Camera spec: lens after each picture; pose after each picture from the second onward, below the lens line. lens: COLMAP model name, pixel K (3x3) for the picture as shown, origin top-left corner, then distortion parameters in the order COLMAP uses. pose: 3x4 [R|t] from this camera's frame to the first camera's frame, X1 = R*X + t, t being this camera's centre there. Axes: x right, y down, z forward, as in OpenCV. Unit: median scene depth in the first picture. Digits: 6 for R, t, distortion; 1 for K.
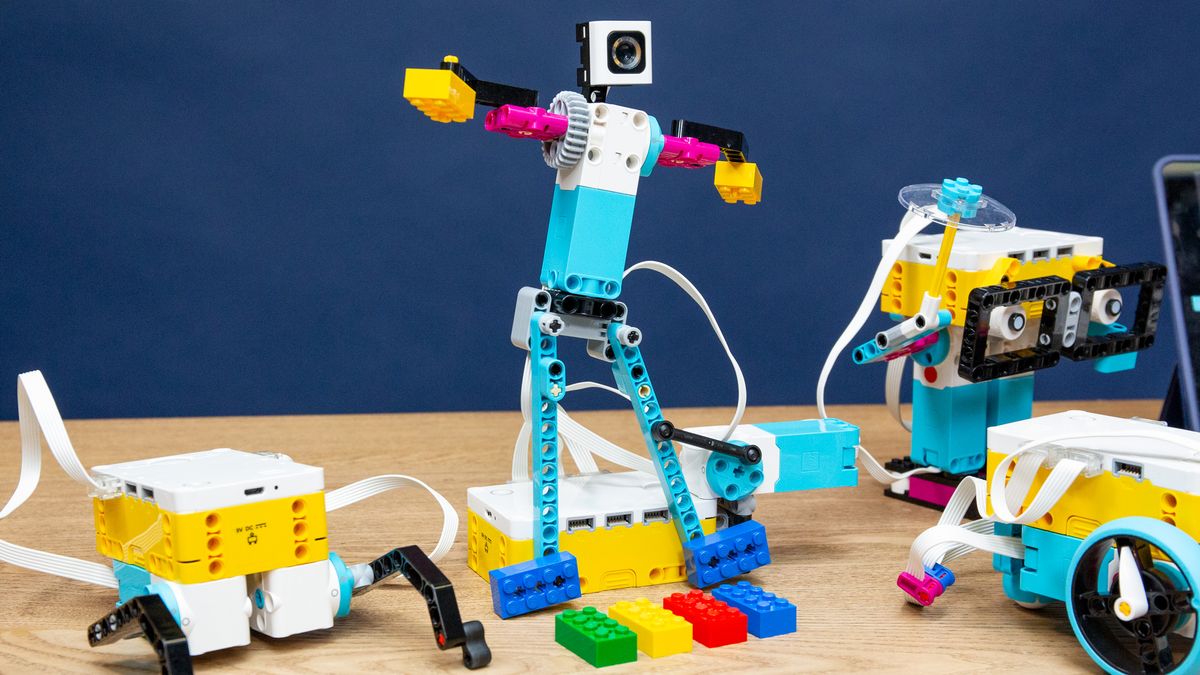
lens RADIAL K [[1622.3, 0, 600.0], [0, 1622.3, 337.5], [0, 0, 1]] dist [0.018709, 0.028073]
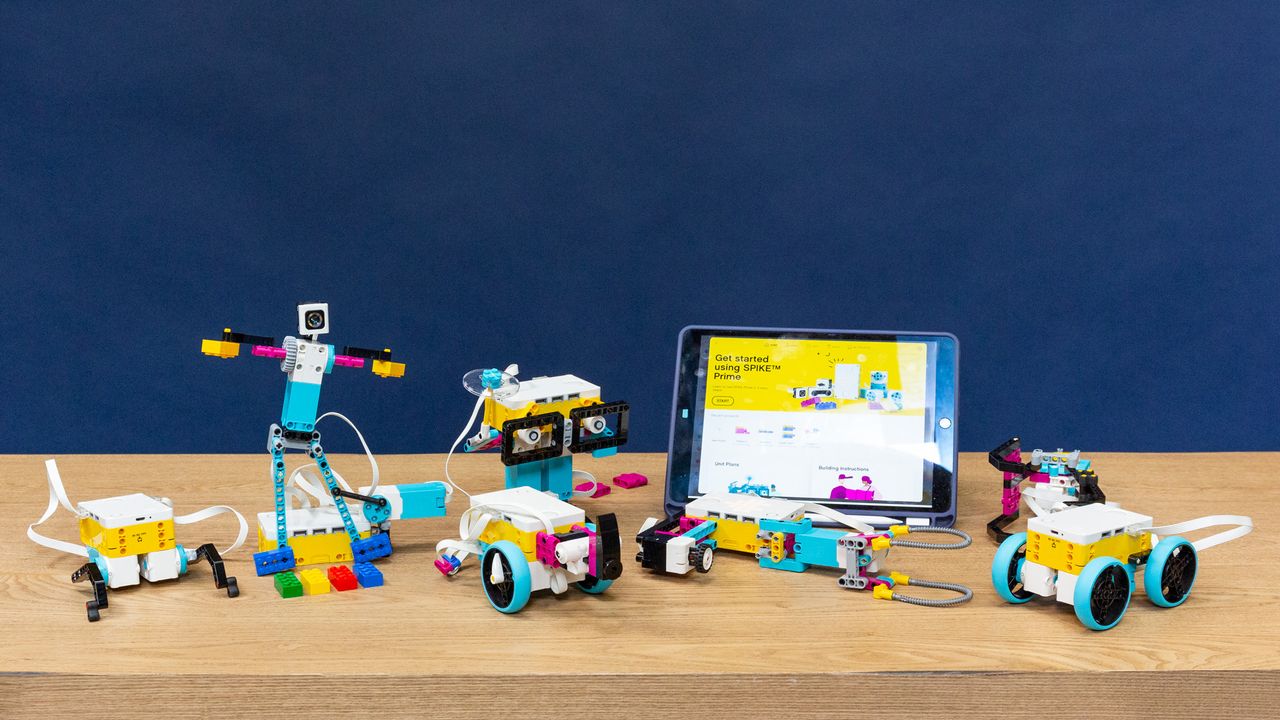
lens RADIAL K [[1801.3, 0, 640.0], [0, 1801.3, 360.0], [0, 0, 1]] dist [-0.010728, -0.036835]
pose [[0.997214, 0.017439, -0.072528, 0.628607], [-0.013366, 0.998326, 0.056265, -0.264110], [0.073387, -0.055138, 0.995778, -1.379654]]
